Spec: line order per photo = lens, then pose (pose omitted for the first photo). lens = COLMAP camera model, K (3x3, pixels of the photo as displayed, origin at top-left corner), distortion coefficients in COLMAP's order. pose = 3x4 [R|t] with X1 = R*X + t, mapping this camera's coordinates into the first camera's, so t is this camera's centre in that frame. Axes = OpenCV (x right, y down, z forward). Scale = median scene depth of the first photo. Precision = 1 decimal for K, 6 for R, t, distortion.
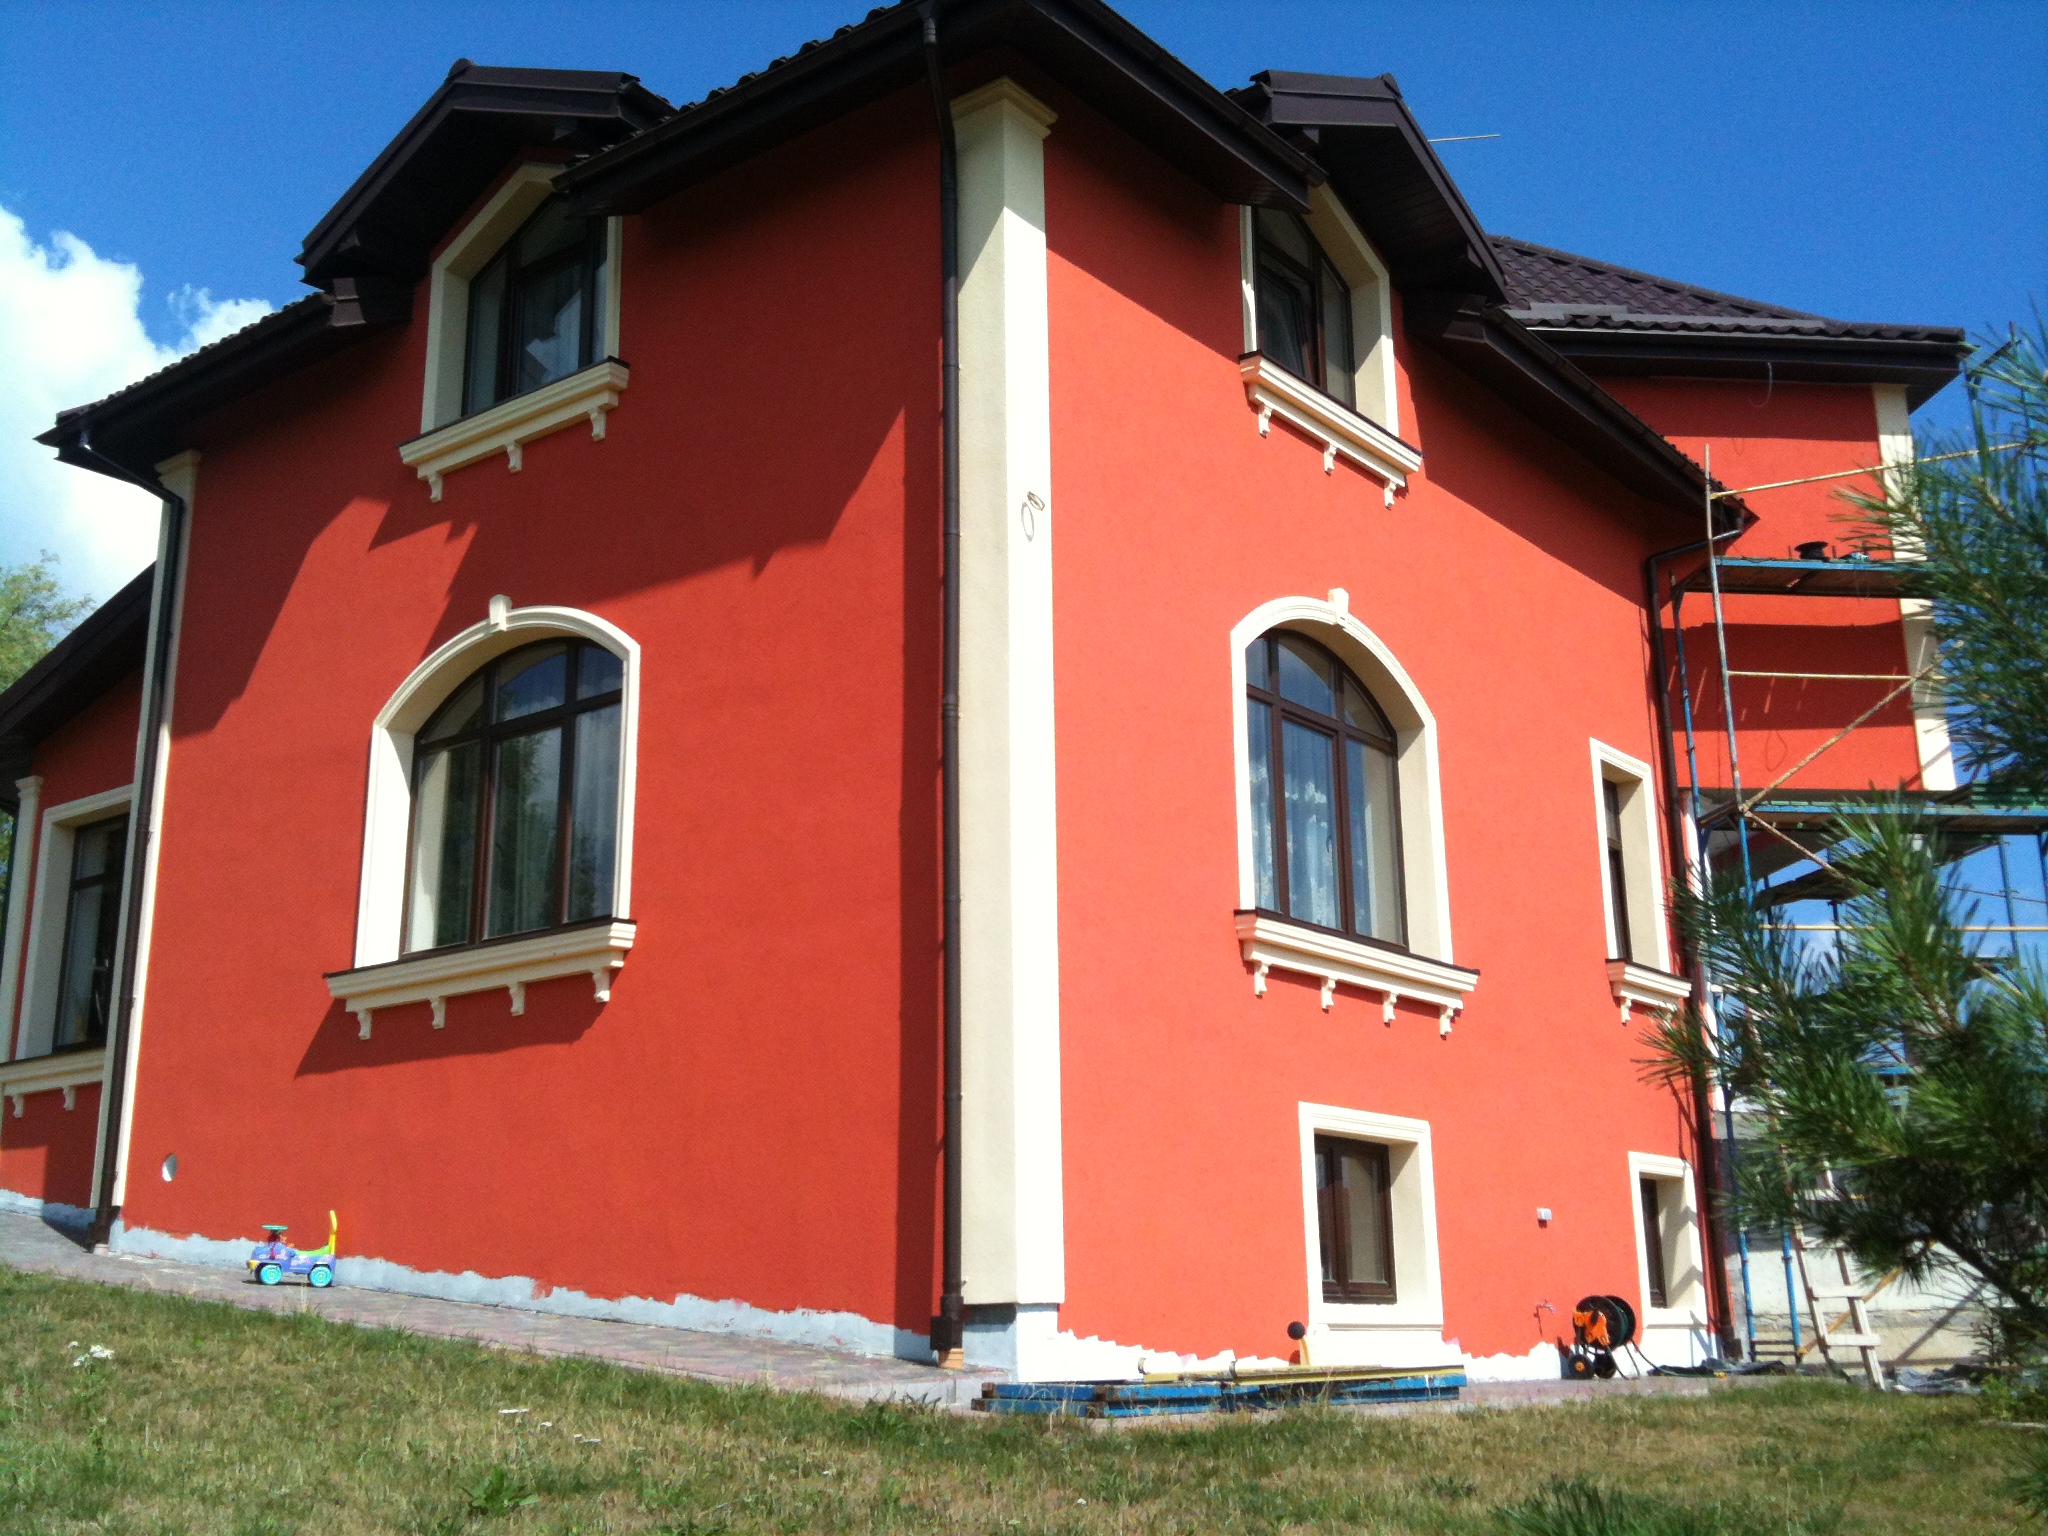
lens RADIAL K [[2158.8, 0, 1023.3], [0, 2158.8, 723.1], [0, 0, 1]] dist [-0.013374, -0.038379]
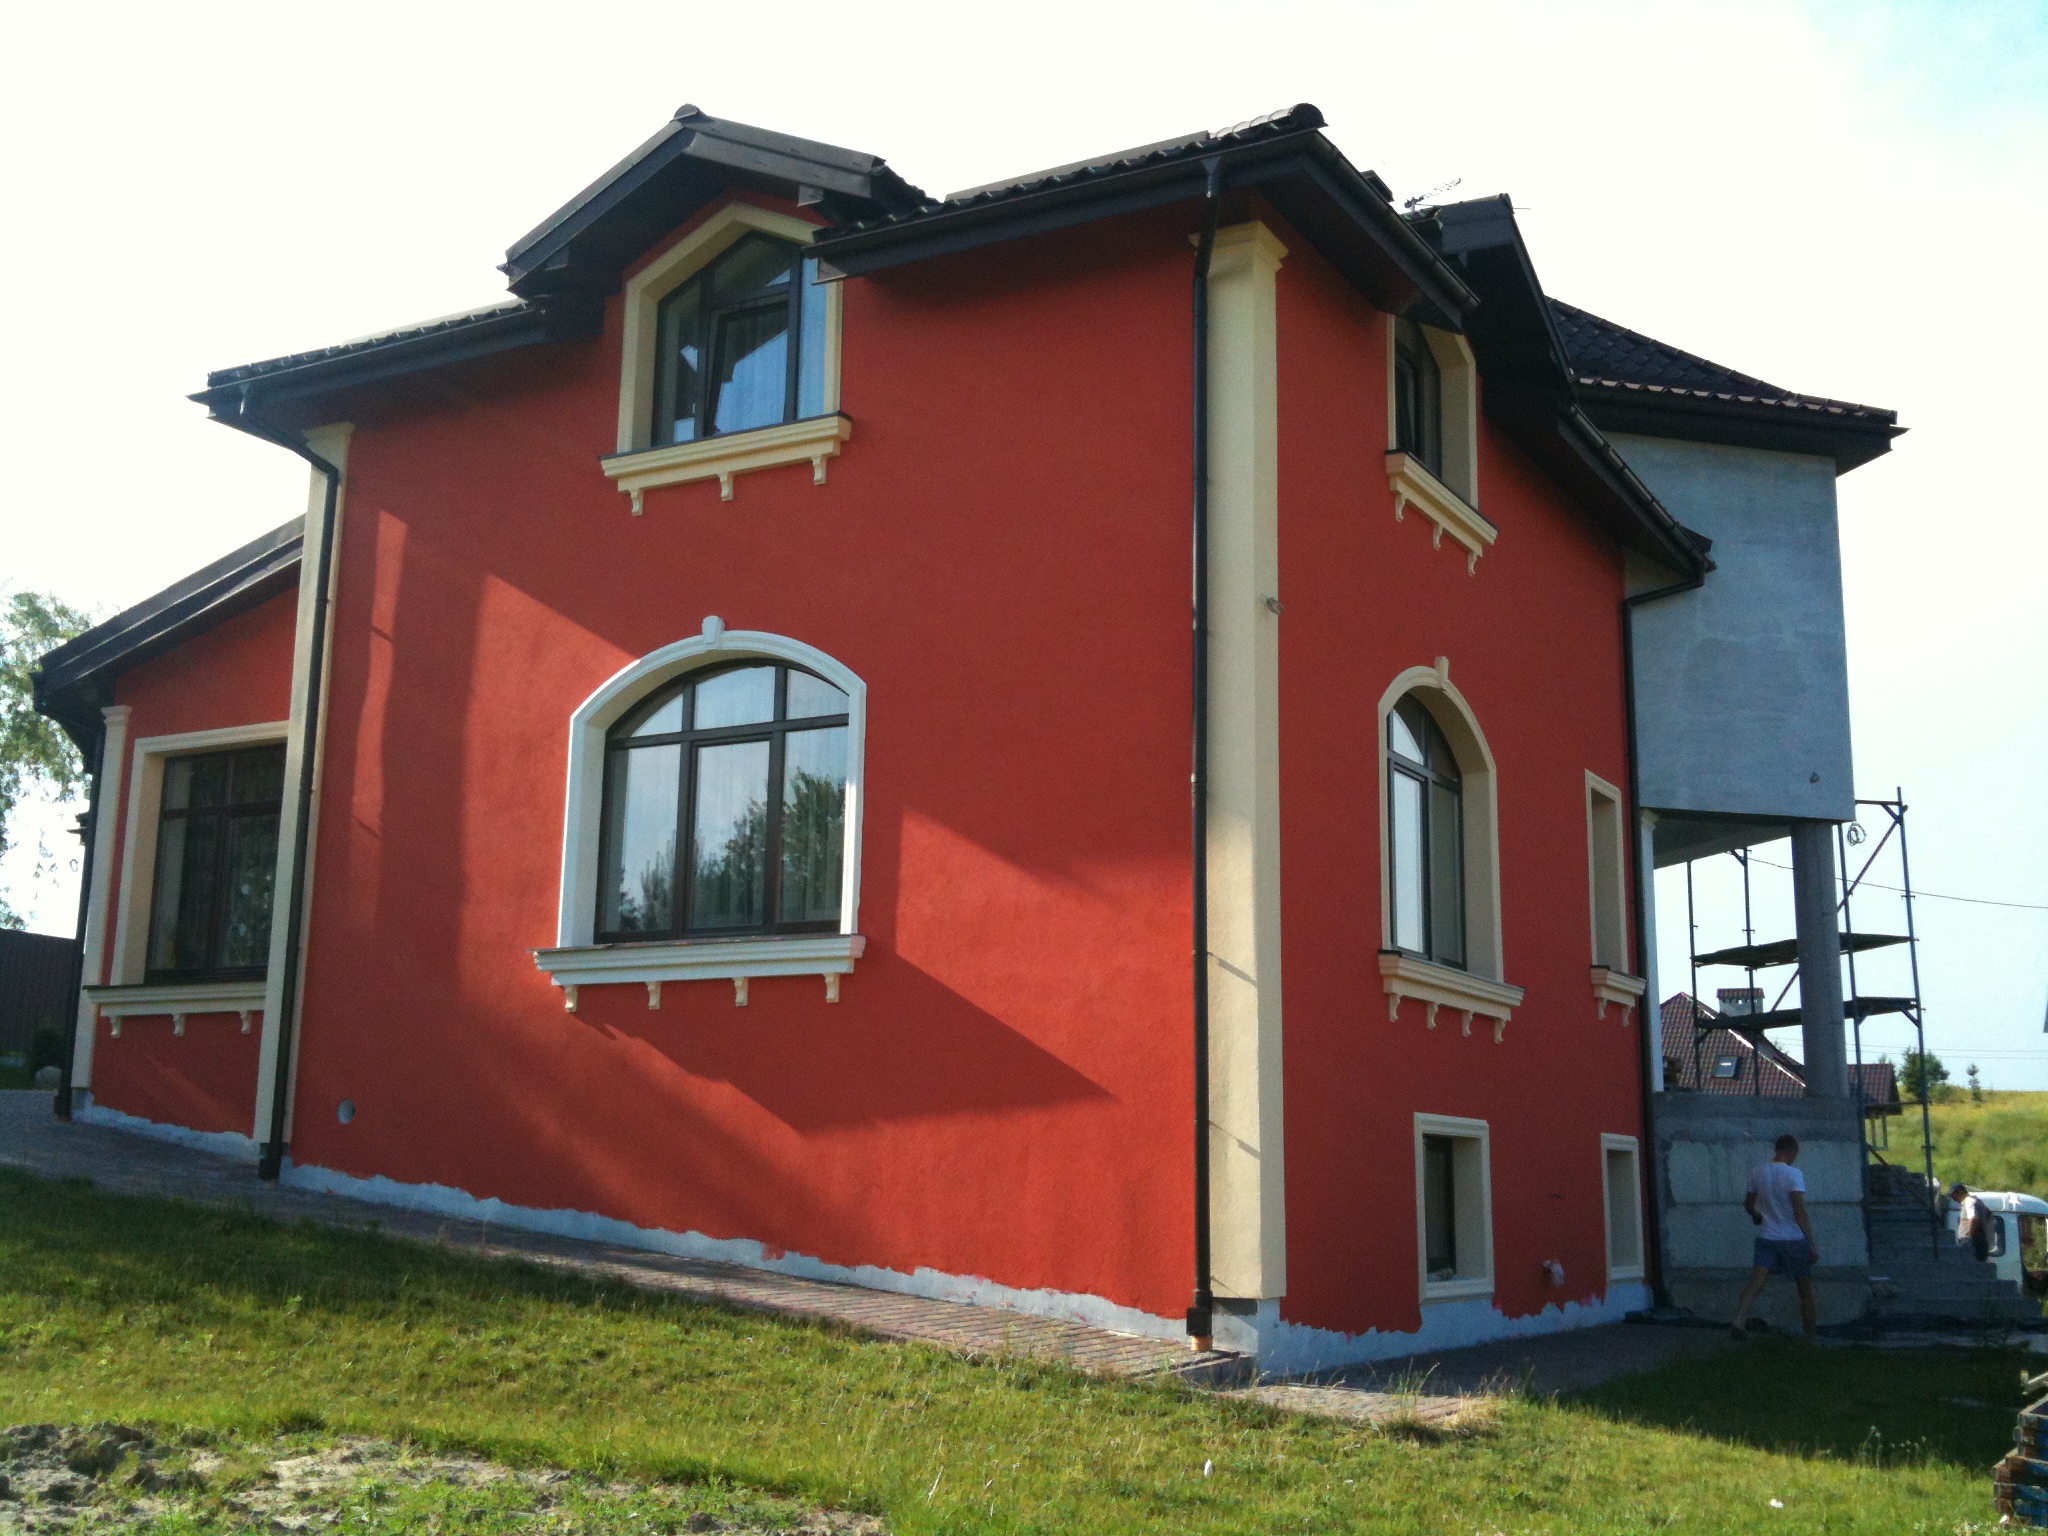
lens RADIAL K [[2135.3, 0, 1037.3], [0, 2135.3, 722.5], [0, 0, 1]] dist [0.113489, -0.341931]
pose [[0.988487, 0.062331, 0.137869, -0.218417], [-0.071832, 0.995294, 0.065046, -0.084675], [-0.133166, -0.074200, 0.988312, -0.103026]]
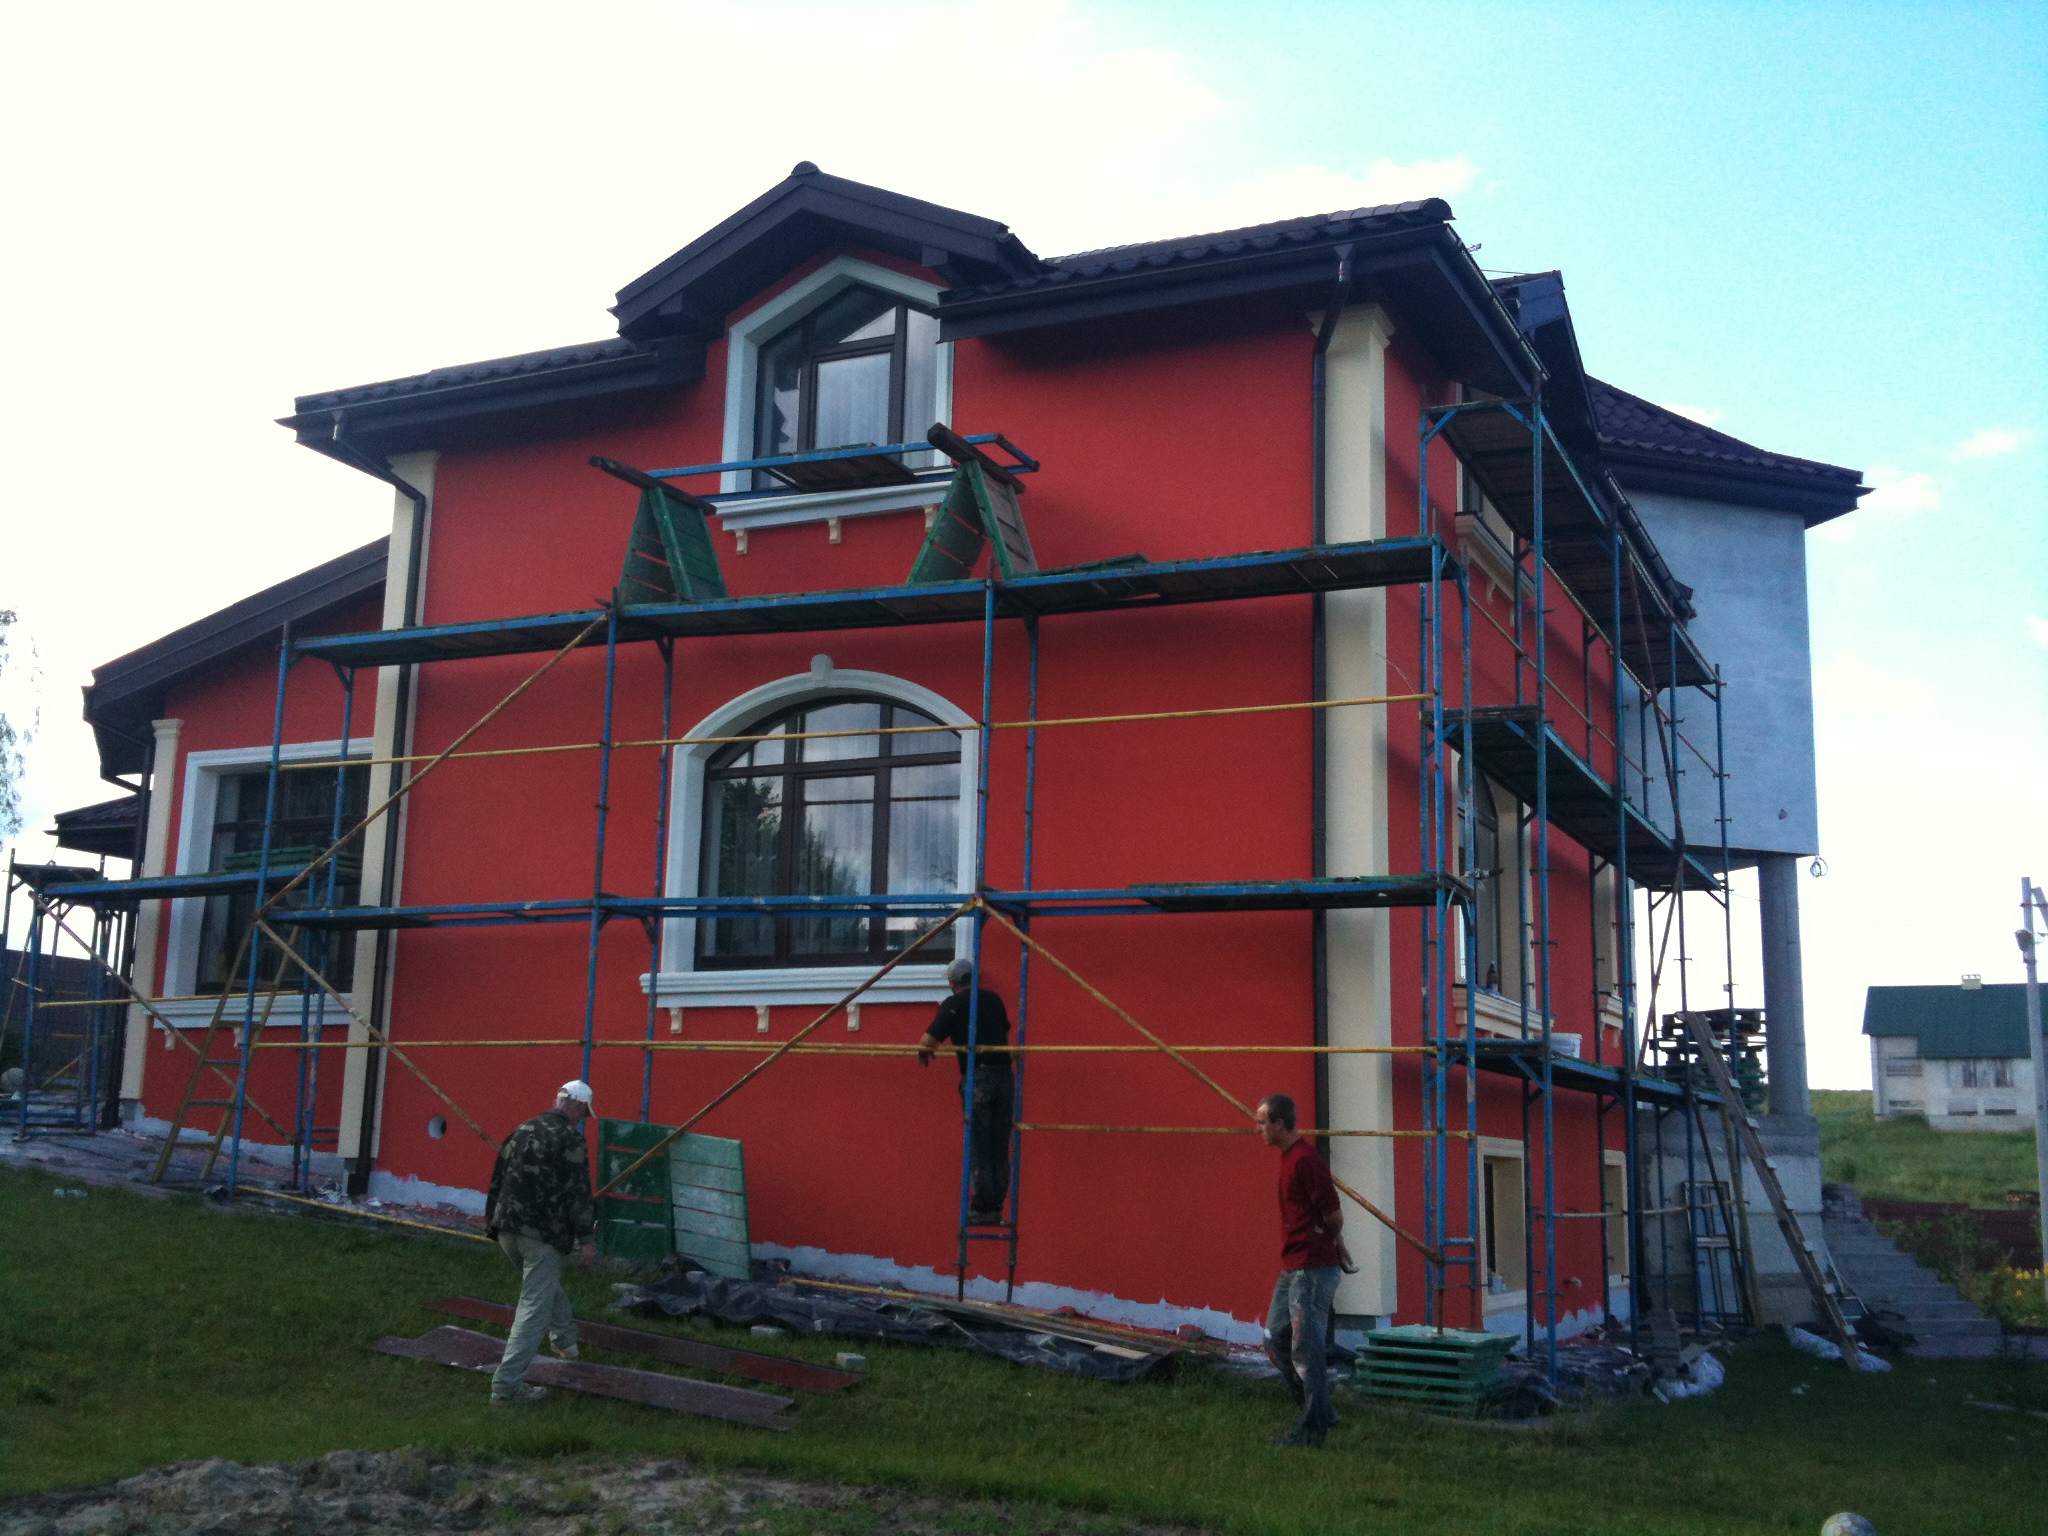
lens RADIAL K [[2124.4, 0, 1037.8], [0, 2124.4, 728.3], [0, 0, 1]] dist [0.108618, -0.304802]
pose [[0.973048, 0.080739, 0.216005, -0.359784], [-0.096791, 0.993194, 0.064783, -0.100615], [-0.209304, -0.083944, 0.974241, -0.123486]]
